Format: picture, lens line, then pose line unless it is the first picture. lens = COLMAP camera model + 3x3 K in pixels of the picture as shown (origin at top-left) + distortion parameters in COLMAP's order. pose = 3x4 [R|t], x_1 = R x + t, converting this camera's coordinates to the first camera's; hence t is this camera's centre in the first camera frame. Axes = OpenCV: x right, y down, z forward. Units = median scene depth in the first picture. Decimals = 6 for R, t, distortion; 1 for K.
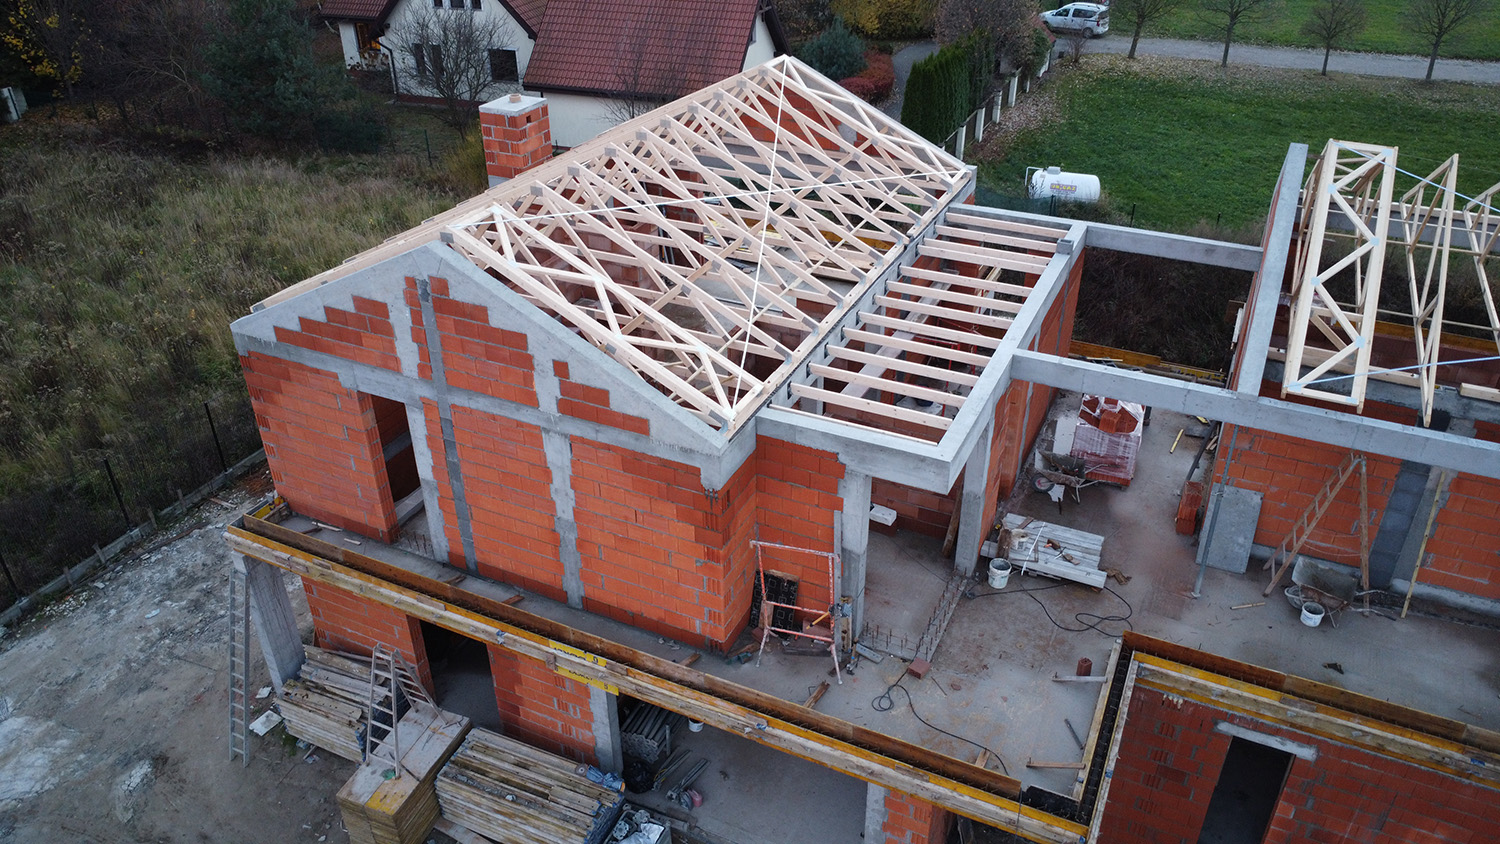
lens RADIAL K [[1090.0, 0, 750.0], [0, 1090.0, 422.0], [0, 0, 1]] dist [-0.015639, -0.029999]
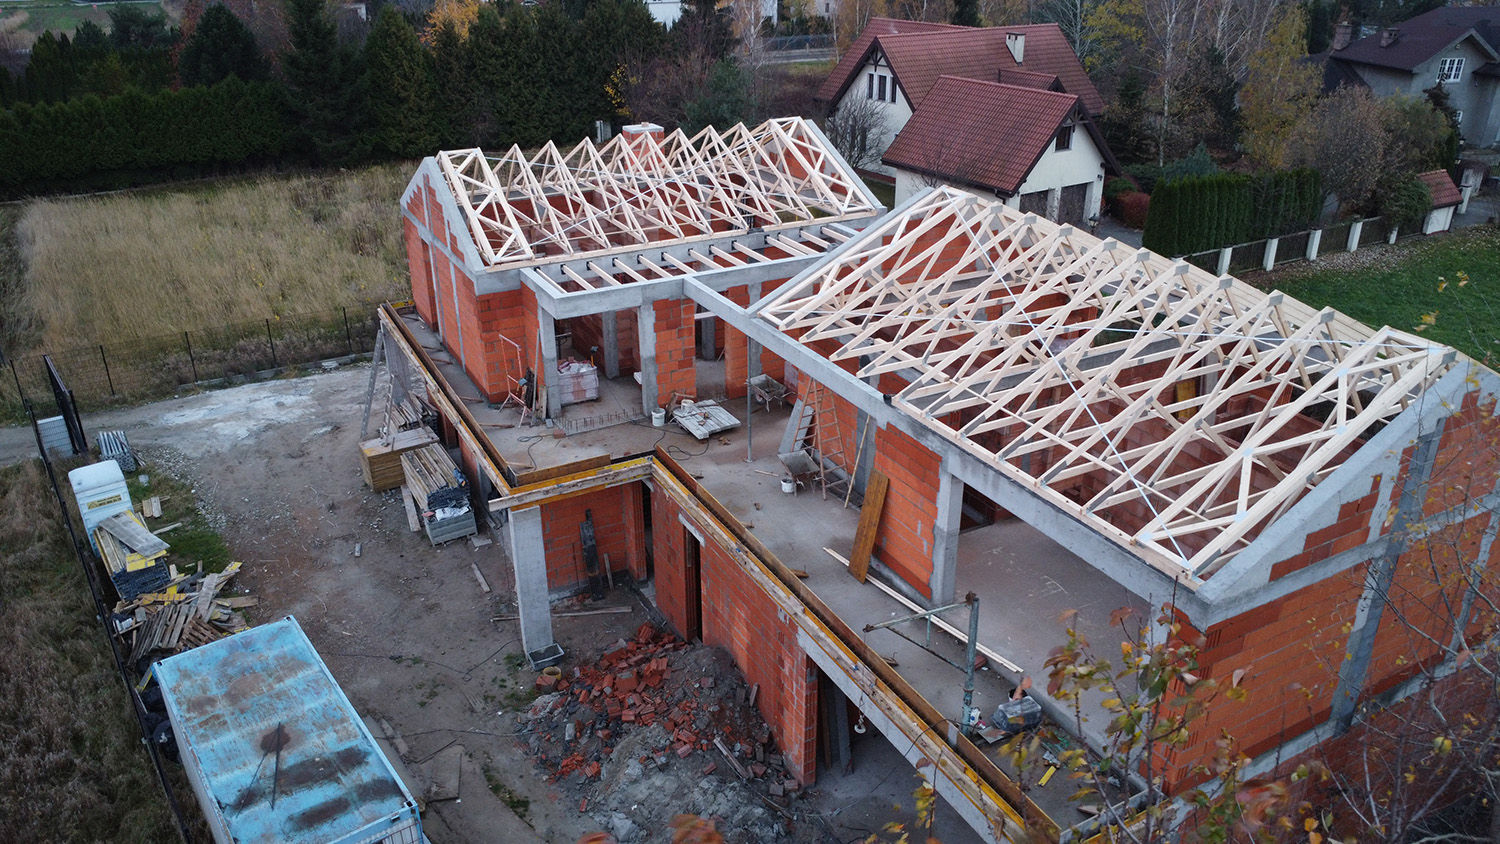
lens RADIAL K [[1090.0, 0, 750.0], [0, 1090.0, 422.0], [0, 0, 1]] dist [-0.015639, -0.029999]
pose [[0.805167, 0.248043, -0.538685, 1.192168], [-0.303090, 0.952855, -0.014273, 0.128503], [0.509748, 0.174762, 0.842386, -0.259816]]
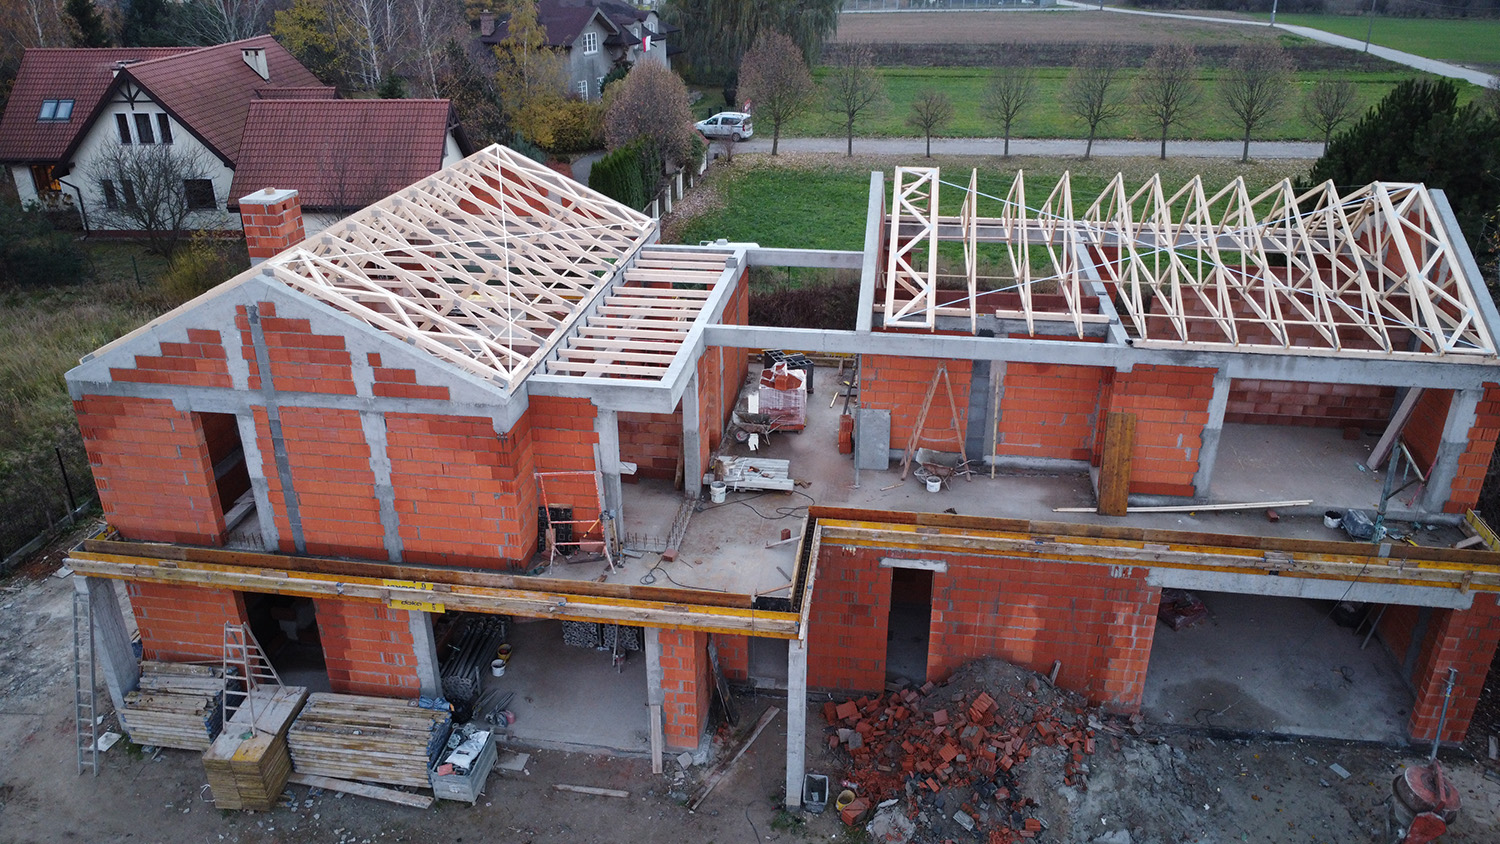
lens RADIAL K [[1090.0, 0, 750.0], [0, 1090.0, 422.0], [0, 0, 1]] dist [-0.015639, -0.029999]
pose [[0.955989, -0.121058, 0.267265, -0.084113], [0.149298, 0.984875, -0.087928, 0.178558], [-0.252579, 0.123960, 0.959603, -0.317098]]
